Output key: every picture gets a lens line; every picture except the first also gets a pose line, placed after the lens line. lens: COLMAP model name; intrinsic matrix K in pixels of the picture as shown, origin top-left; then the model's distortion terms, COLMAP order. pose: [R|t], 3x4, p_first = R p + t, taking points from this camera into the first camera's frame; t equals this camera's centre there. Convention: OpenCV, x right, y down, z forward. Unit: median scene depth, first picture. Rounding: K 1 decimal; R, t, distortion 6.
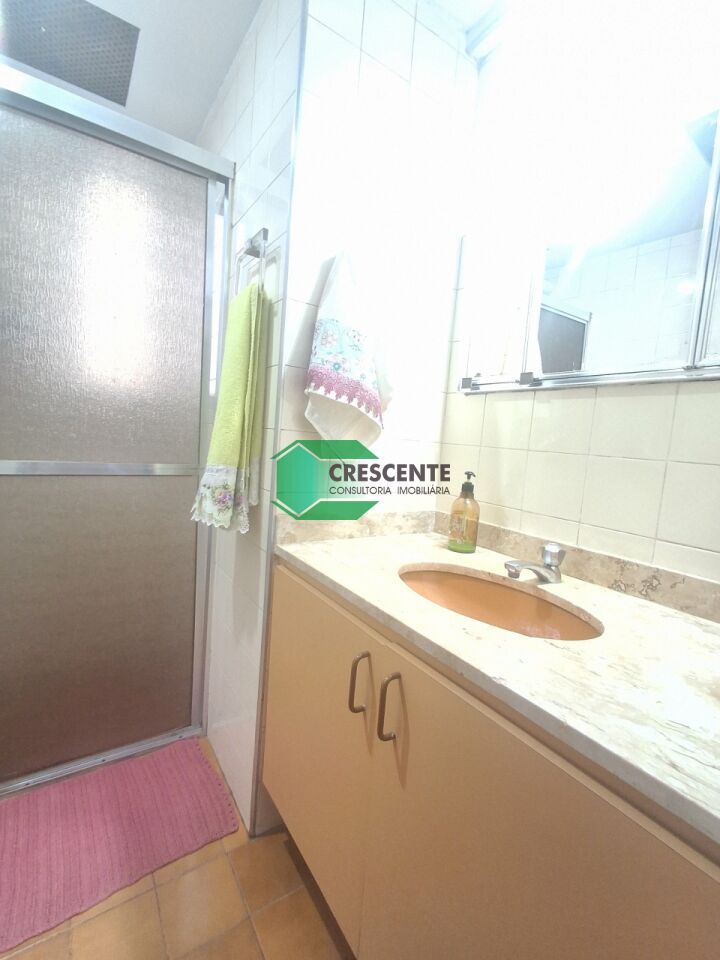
lens RADIAL K [[435.5, 0, 360.1], [0, 435.5, 474.9], [0, 0, 1]] dist [-0.014383, 0.014122]
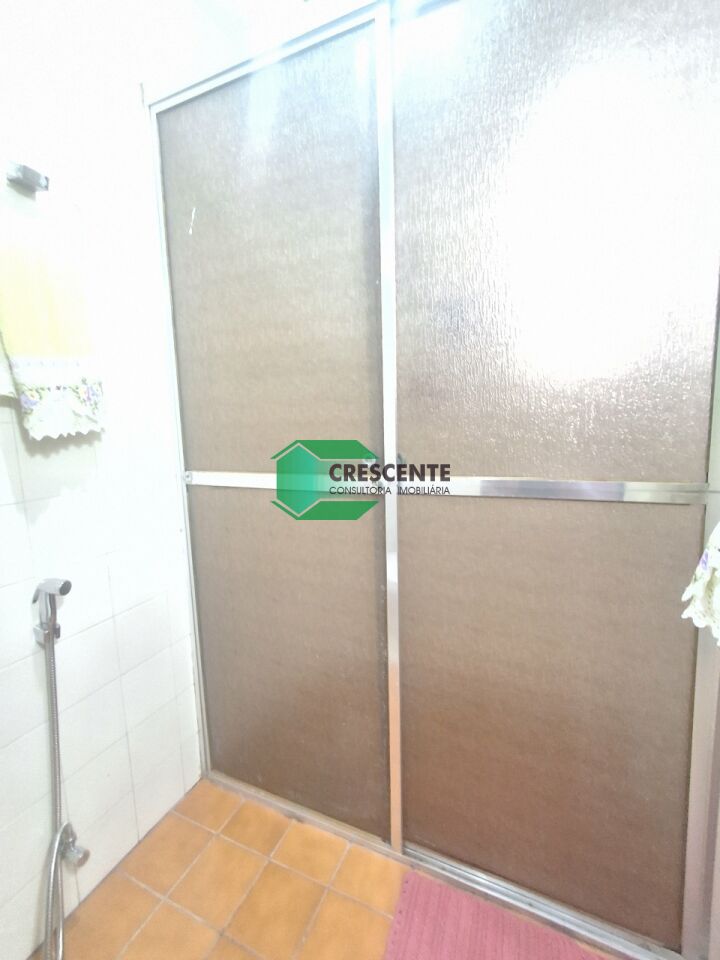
lens RADIAL K [[435.5, 0, 360.1], [0, 435.5, 474.9], [0, 0, 1]] dist [-0.014383, 0.014122]
pose [[0.515789, 0.017028, -0.856547, -0.175317], [-0.006480, 0.999851, 0.015975, -0.047290], [0.856691, -0.002689, 0.515822, 0.472716]]
